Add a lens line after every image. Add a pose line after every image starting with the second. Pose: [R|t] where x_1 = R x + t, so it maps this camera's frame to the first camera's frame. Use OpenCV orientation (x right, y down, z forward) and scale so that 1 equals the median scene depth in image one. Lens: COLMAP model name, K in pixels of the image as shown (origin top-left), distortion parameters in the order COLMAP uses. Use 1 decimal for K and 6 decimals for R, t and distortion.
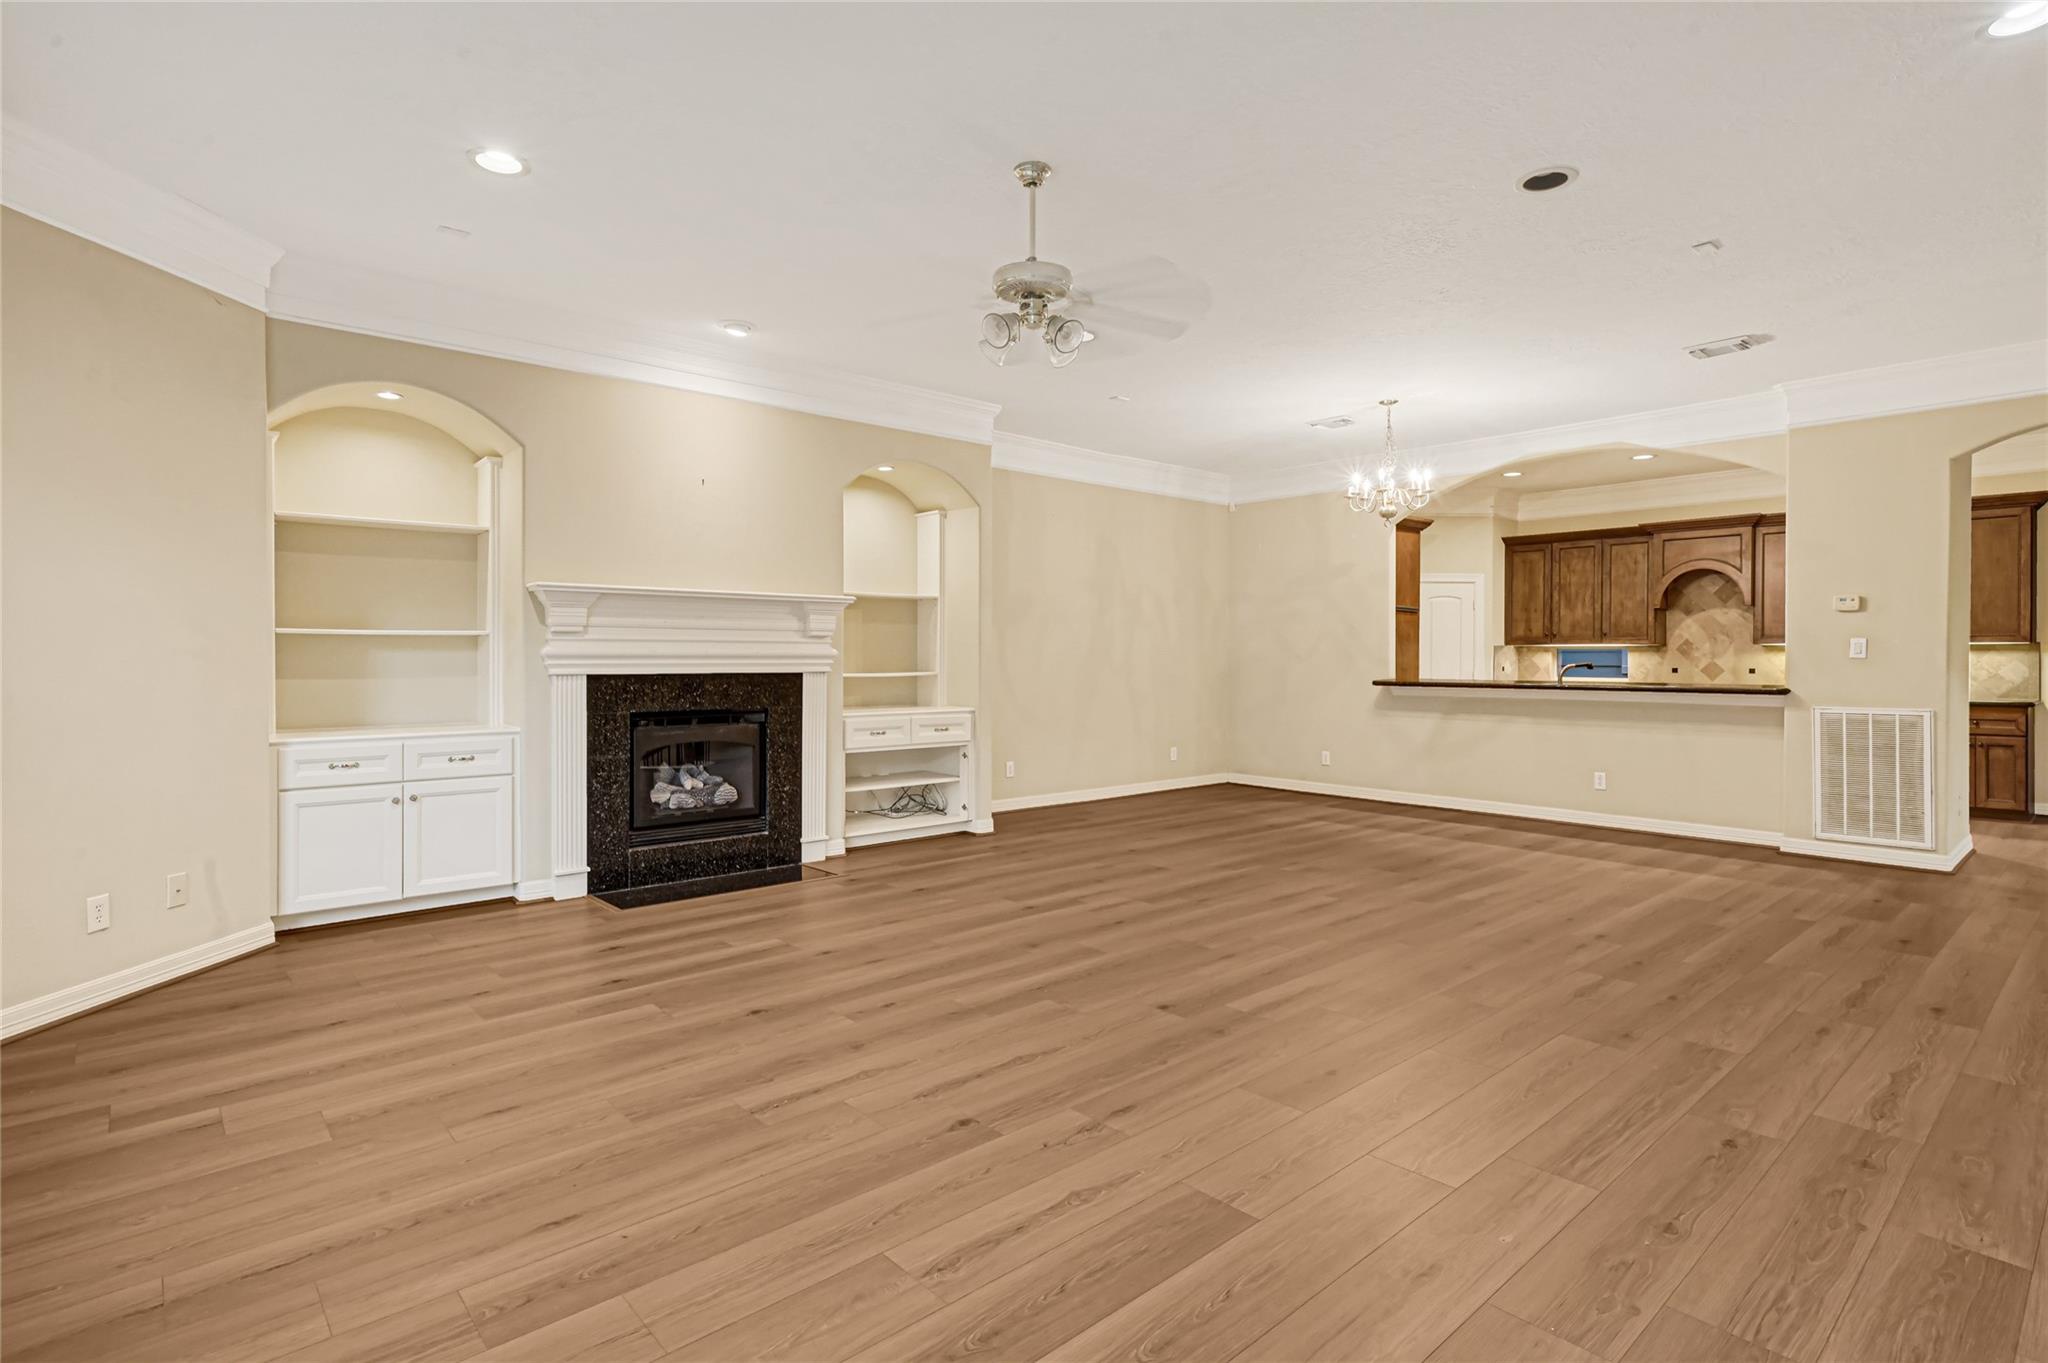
lens RADIAL K [[1006.8, 0, 1058.9], [0, 1006.8, 668.9], [0, 0, 1]] dist [0.002658, -0.000932]
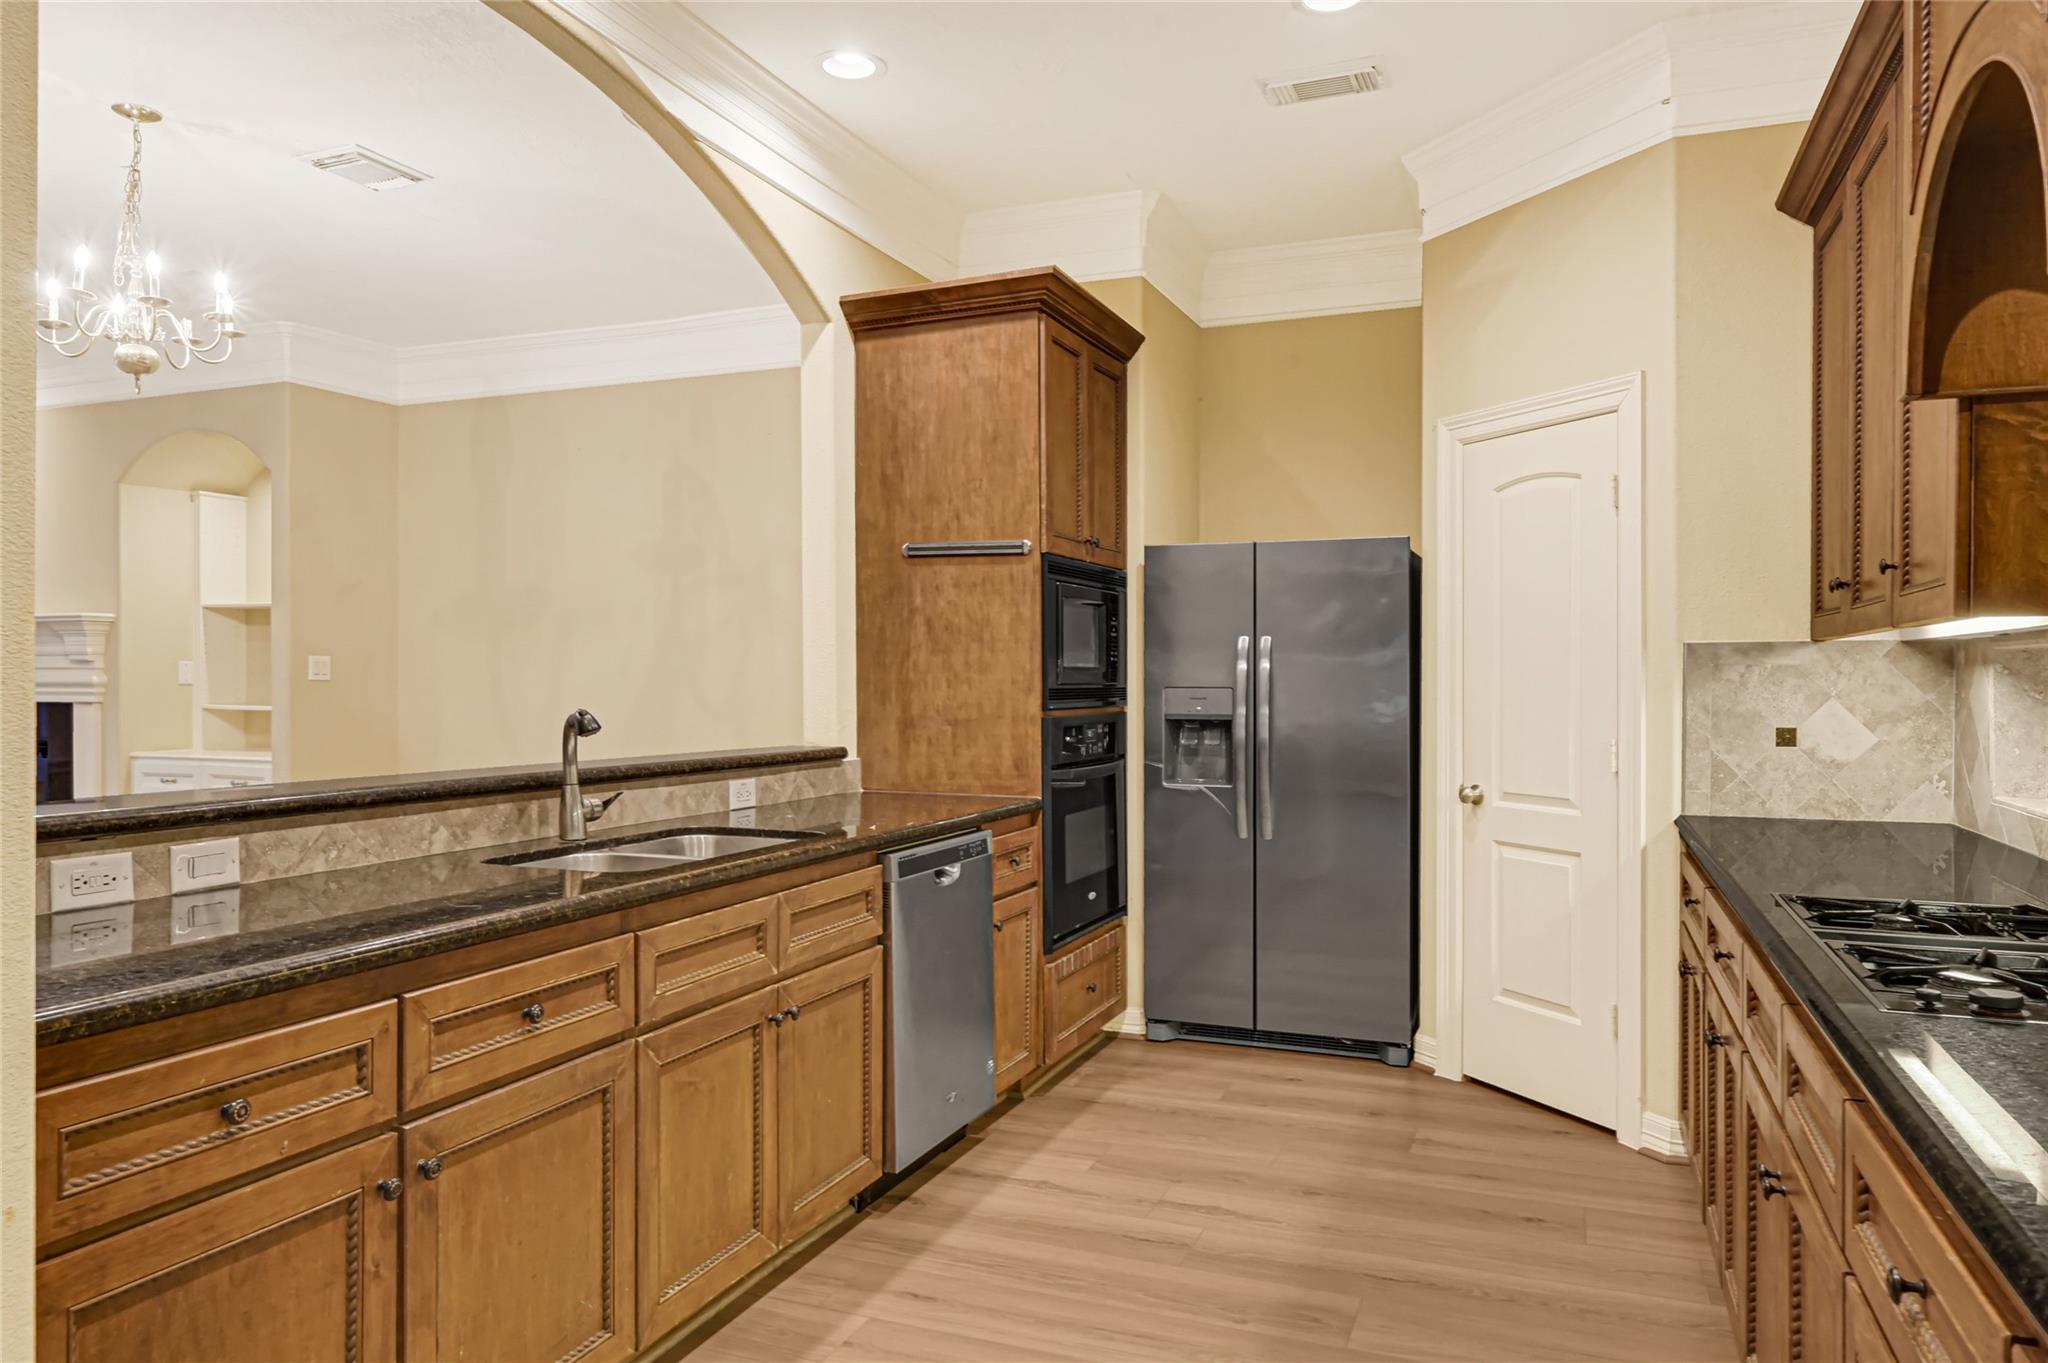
lens RADIAL K [[1357.4, 0, 1027.1], [0, 1357.4, 678.3], [0, 0, 1]] dist [0.000444, -0.001058]
pose [[0.439537, -0.003566, -0.898217, 1.073380], [-0.012123, 0.999877, -0.009902, -0.014700], [0.898143, 0.015242, 0.439440, 1.130822]]
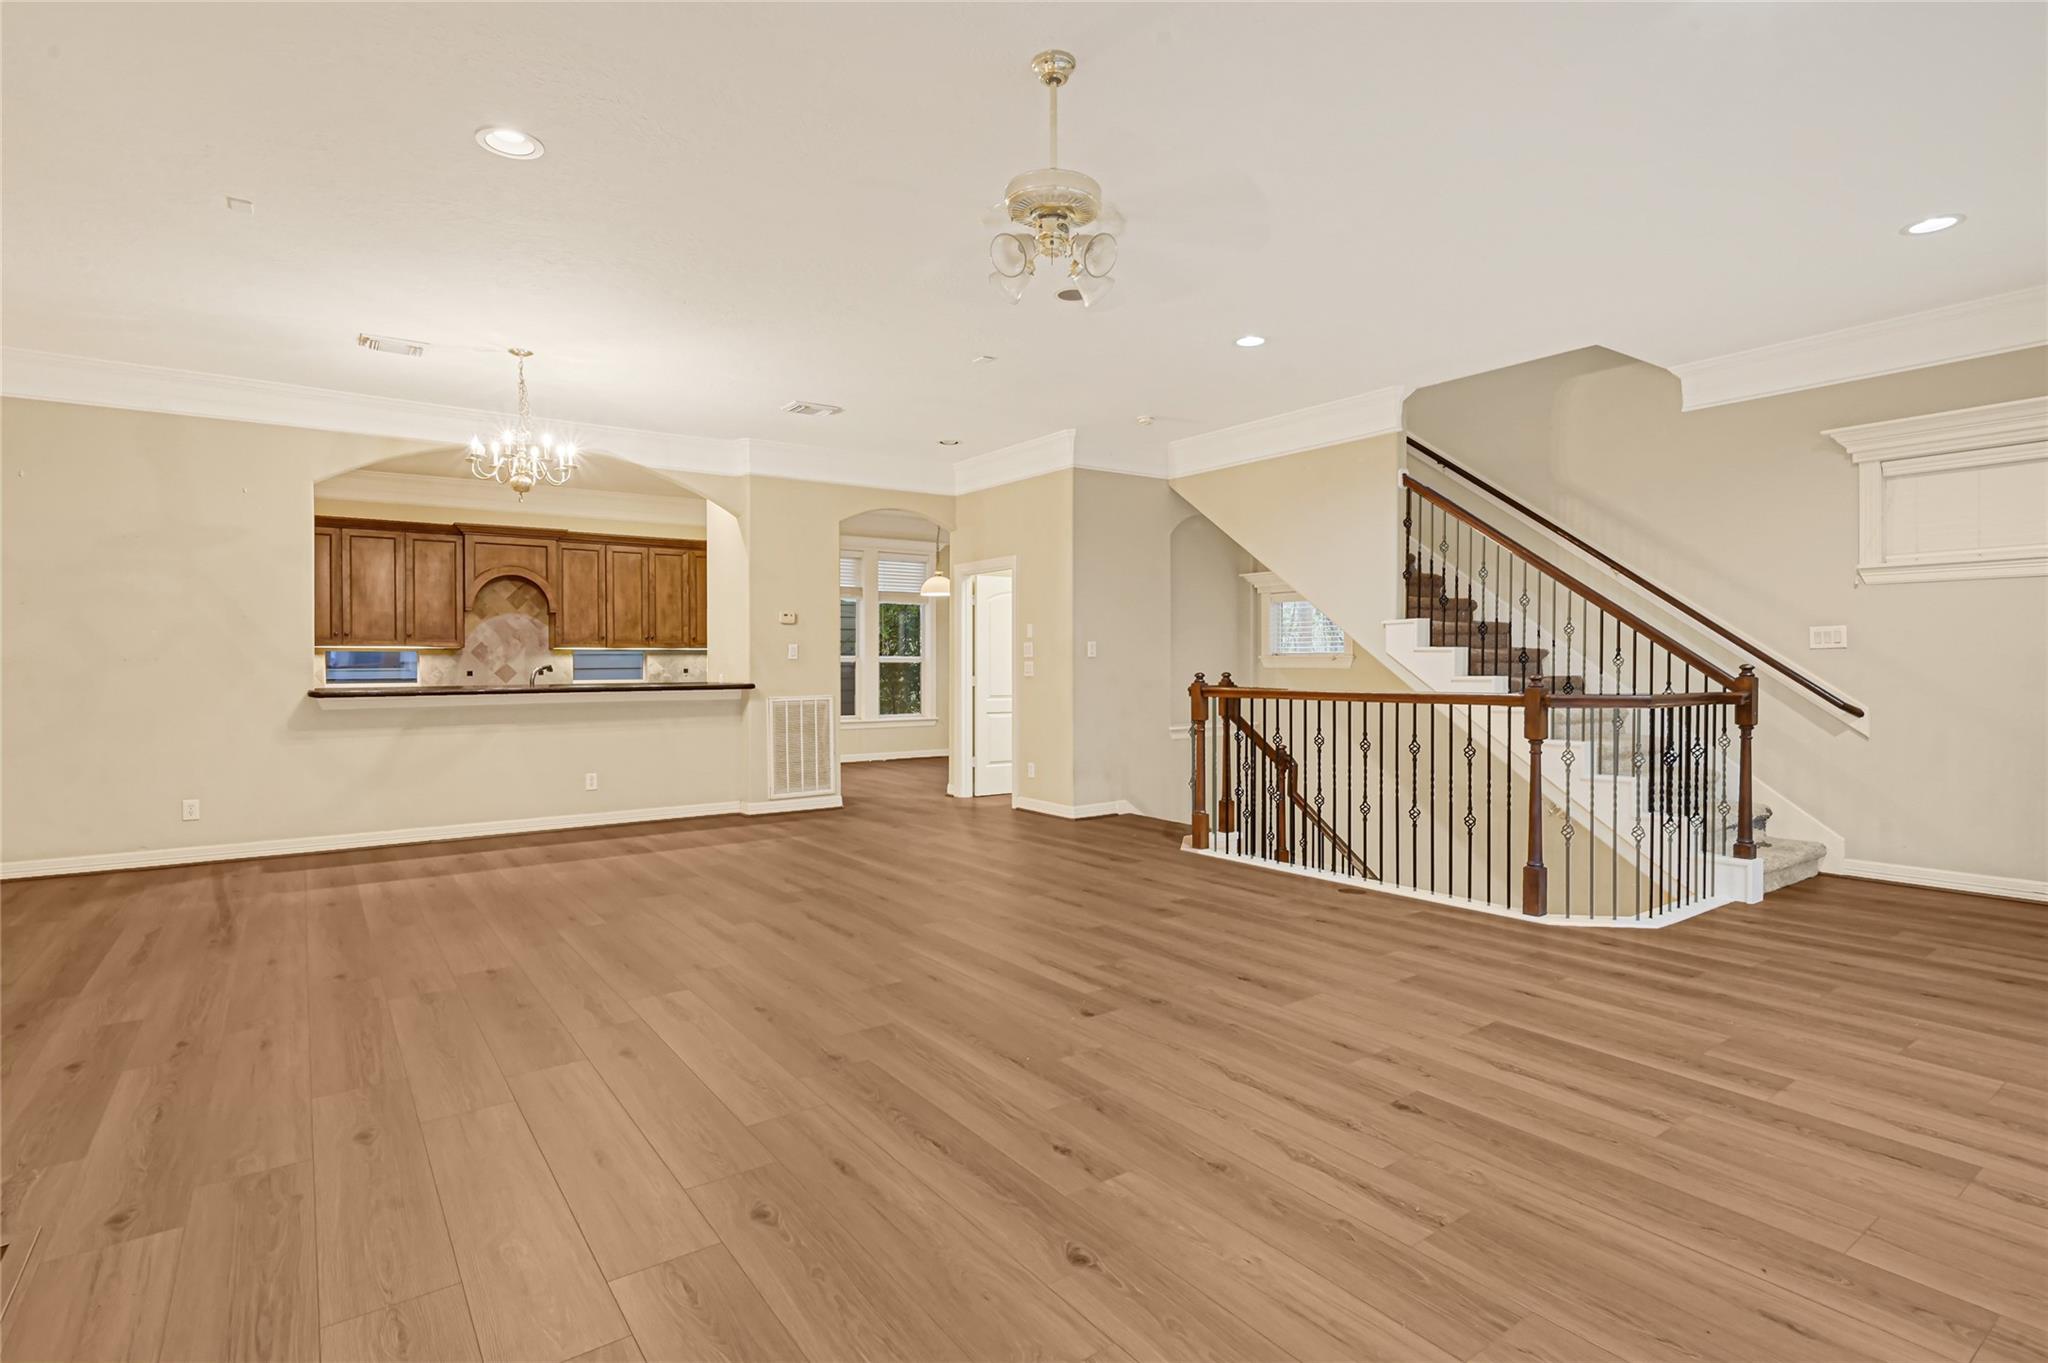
lens RADIAL K [[1006.8, 0, 1014.7], [0, 1006.8, 675.4], [0, 0, 1]] dist [0.002658, -0.000932]
pose [[0.123320, -0.015976, 0.992238, -0.470071], [0.015654, 0.999777, 0.014152, -0.003516], [-0.992243, 0.013787, 0.123543, 0.513328]]
